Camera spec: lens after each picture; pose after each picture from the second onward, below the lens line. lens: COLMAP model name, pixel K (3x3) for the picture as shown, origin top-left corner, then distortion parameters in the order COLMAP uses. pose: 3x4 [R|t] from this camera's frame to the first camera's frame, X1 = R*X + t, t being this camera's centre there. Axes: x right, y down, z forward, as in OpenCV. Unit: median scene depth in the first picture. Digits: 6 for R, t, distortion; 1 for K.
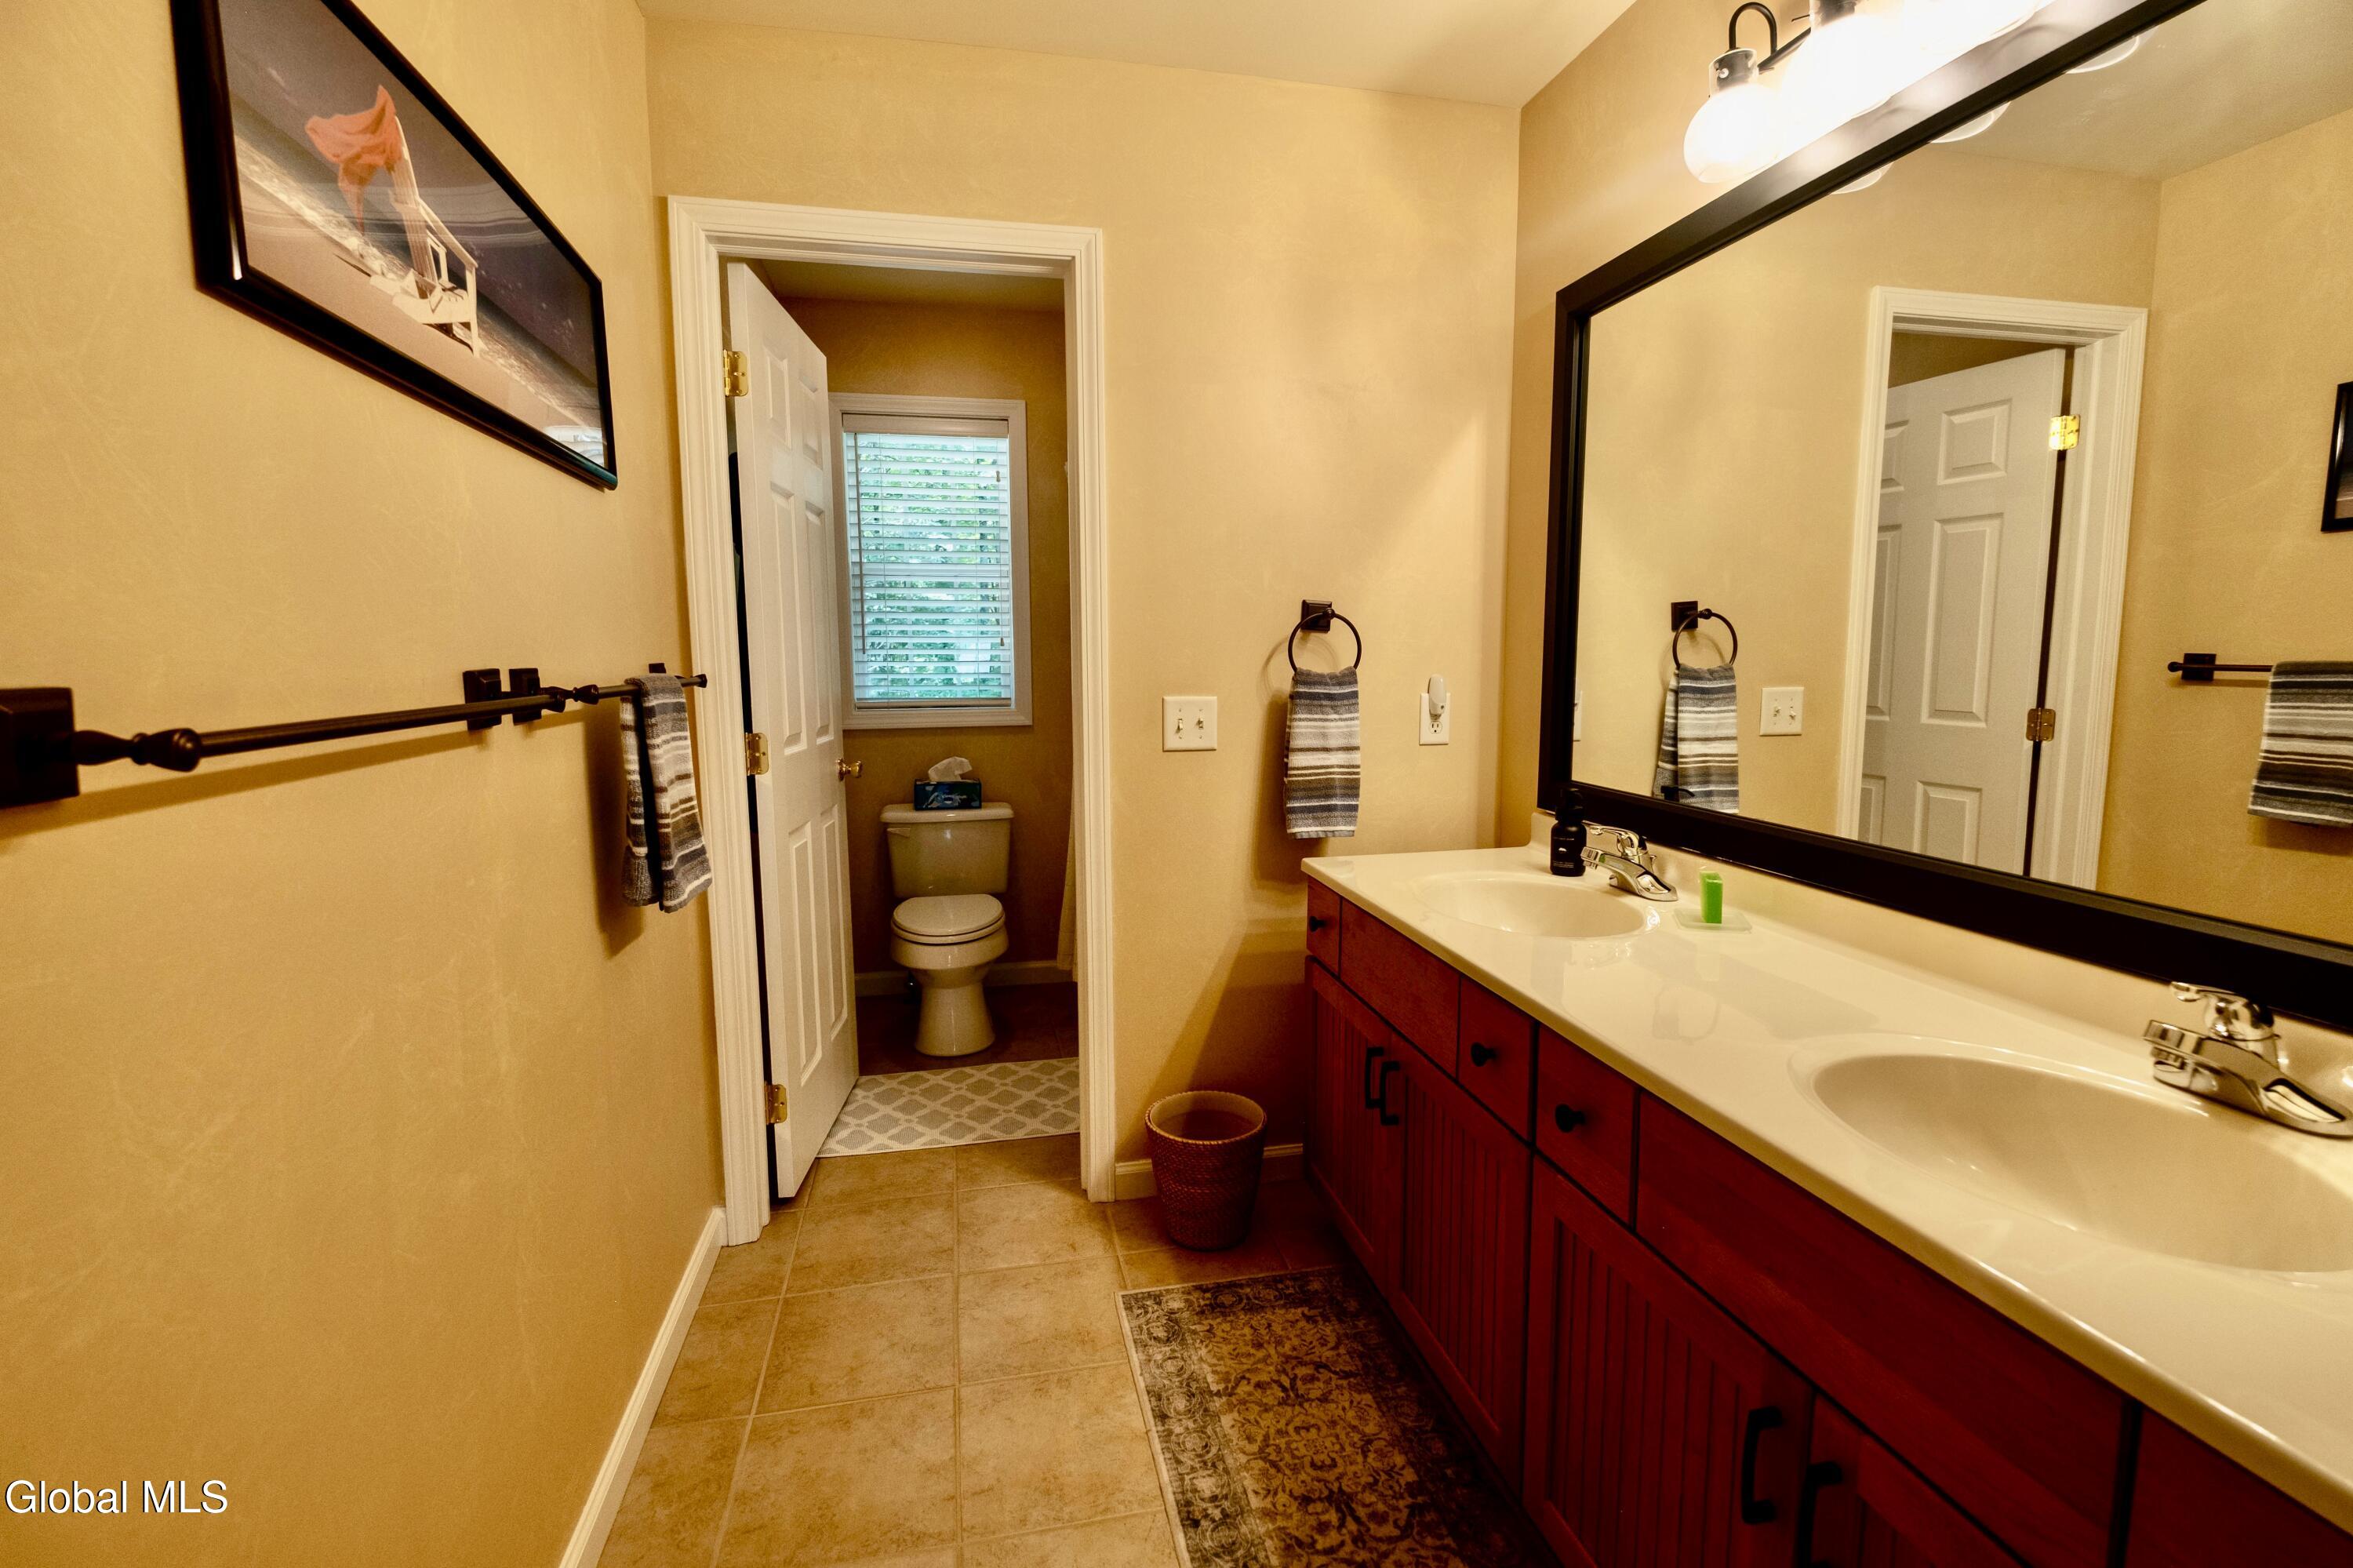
lens RADIAL K [[1080.0, 0, 1176.5], [0, 1080.0, 784.0], [0, 0, 1]] dist [-0.000999, -0.000291]
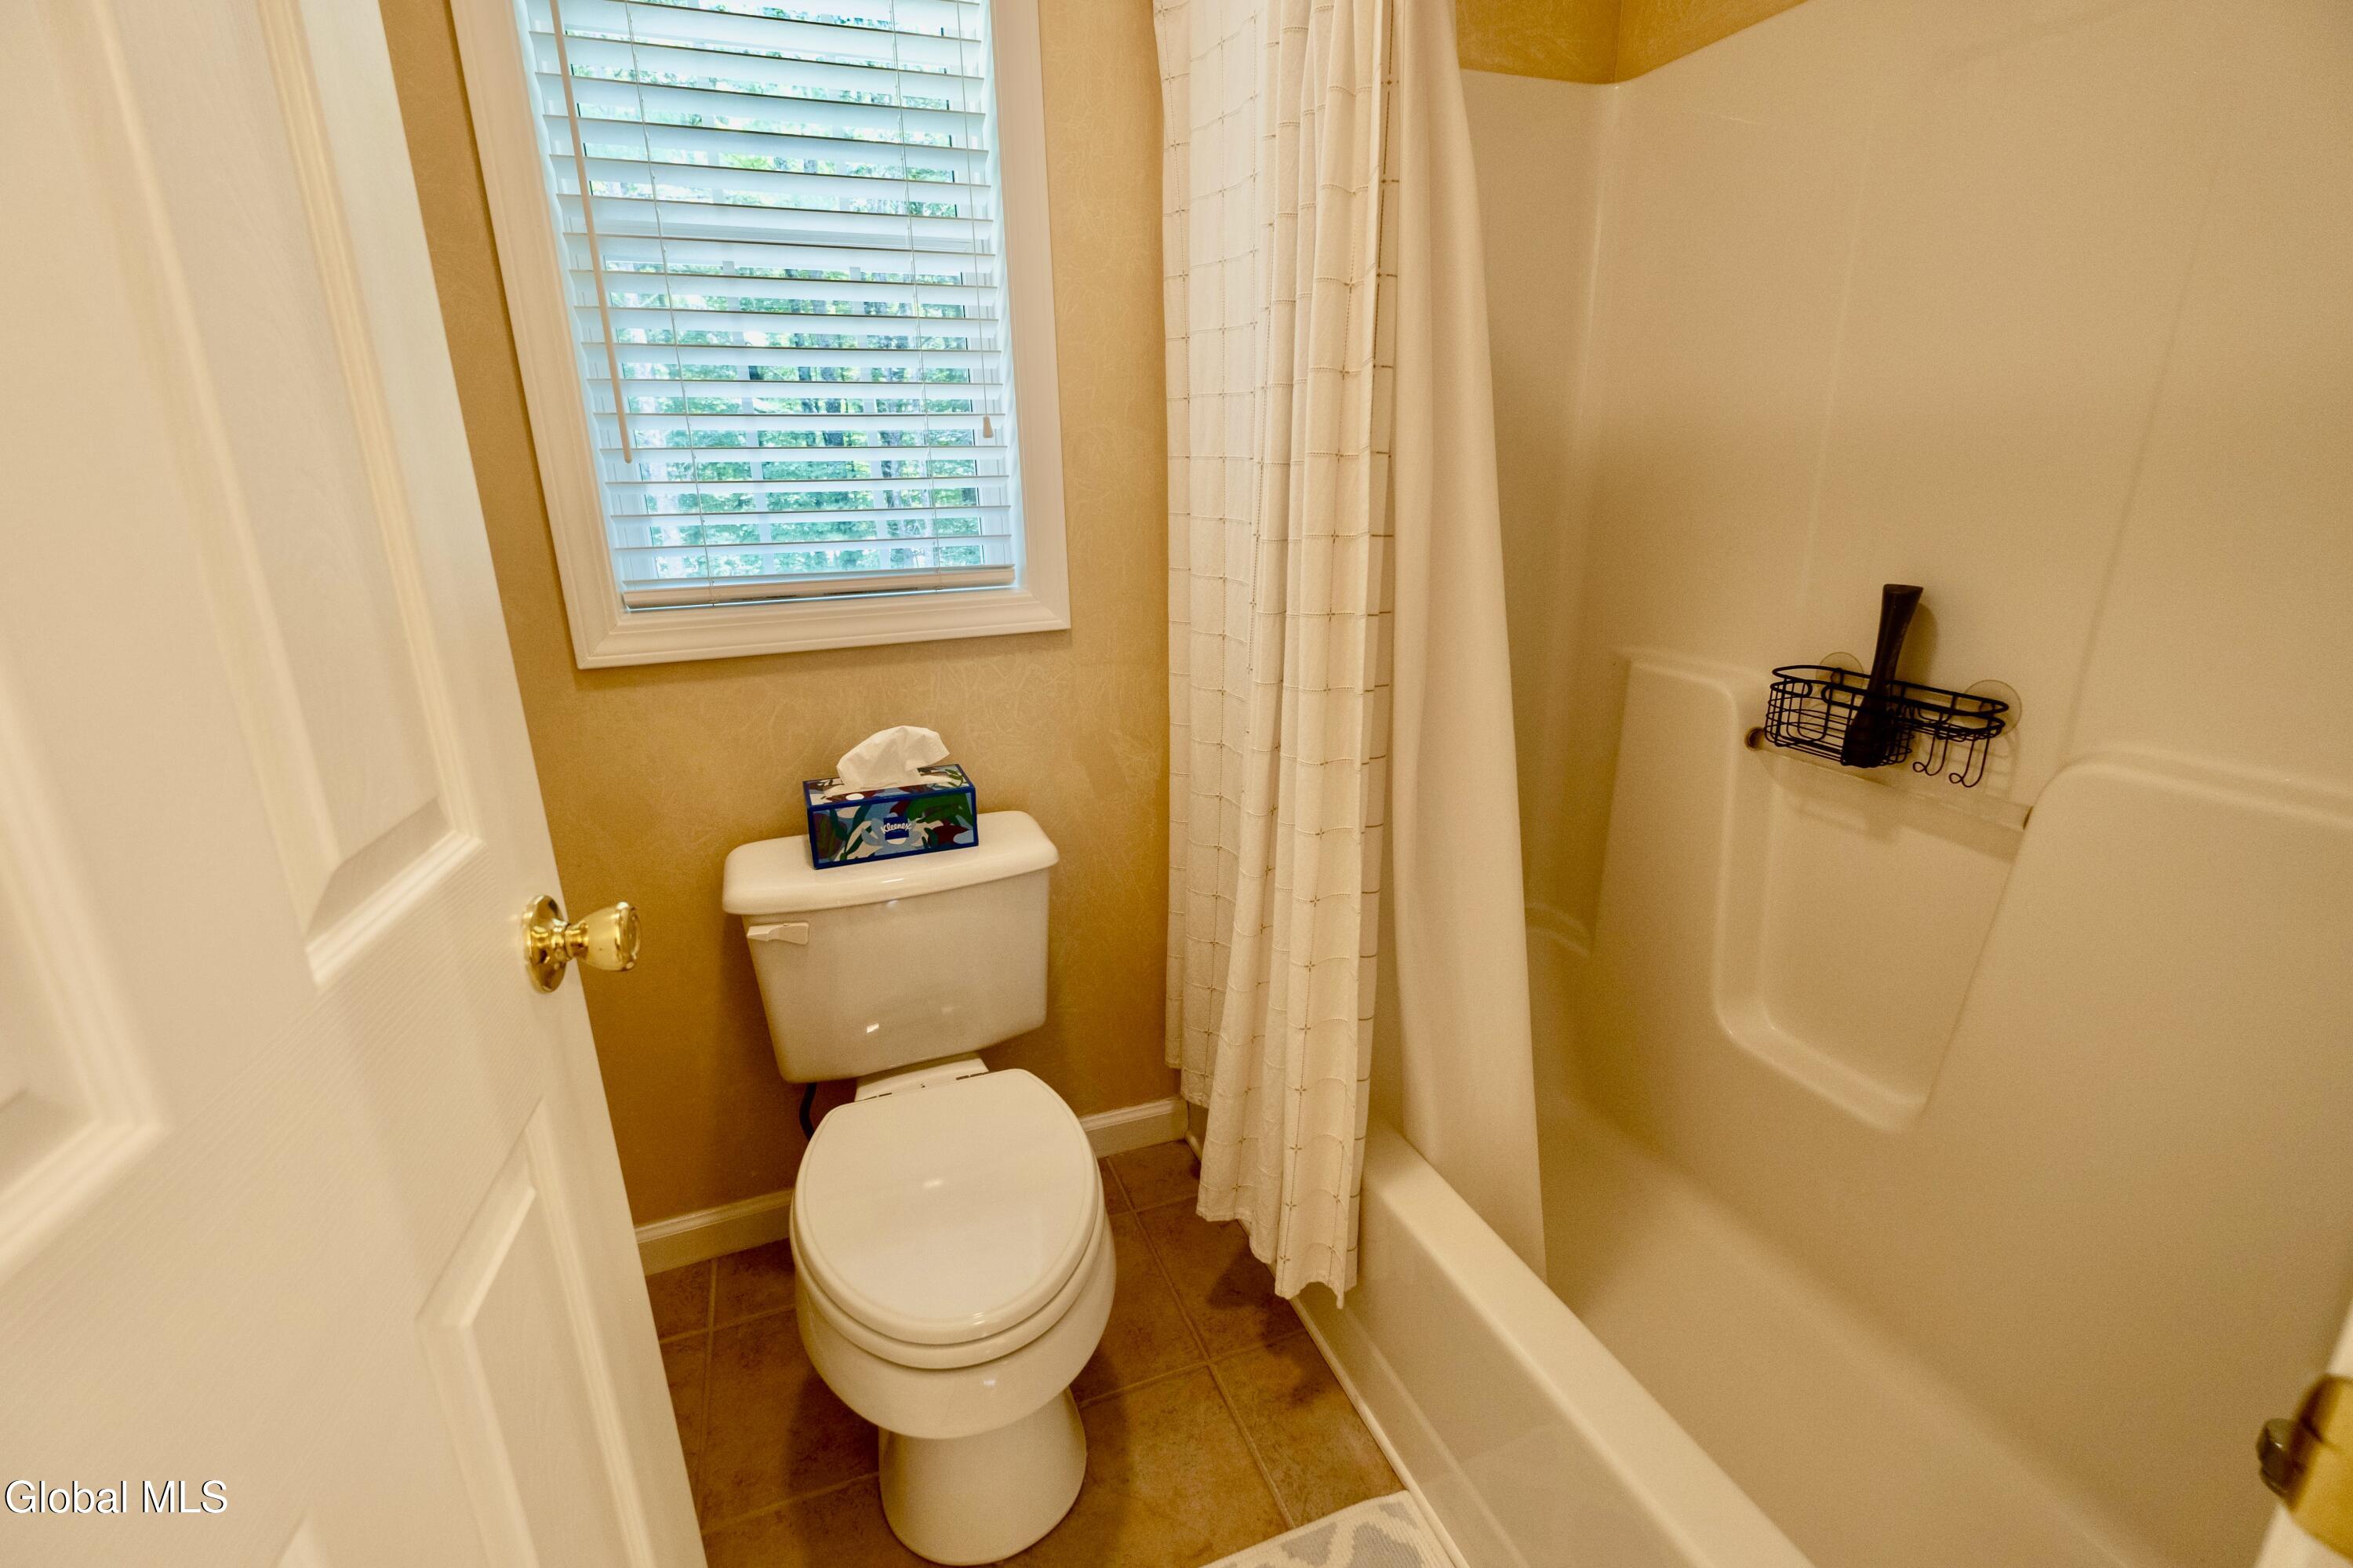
lens RADIAL K [[1080.0, 0, 1176.5], [0, 1080.0, 784.0], [0, 0, 1]] dist [-0.000999, -0.000291]
pose [[0.987805, -0.063135, 0.142321, -0.165287], [0.043155, 0.989303, 0.139343, -0.054520], [-0.149596, -0.131502, 0.979963, 0.600258]]
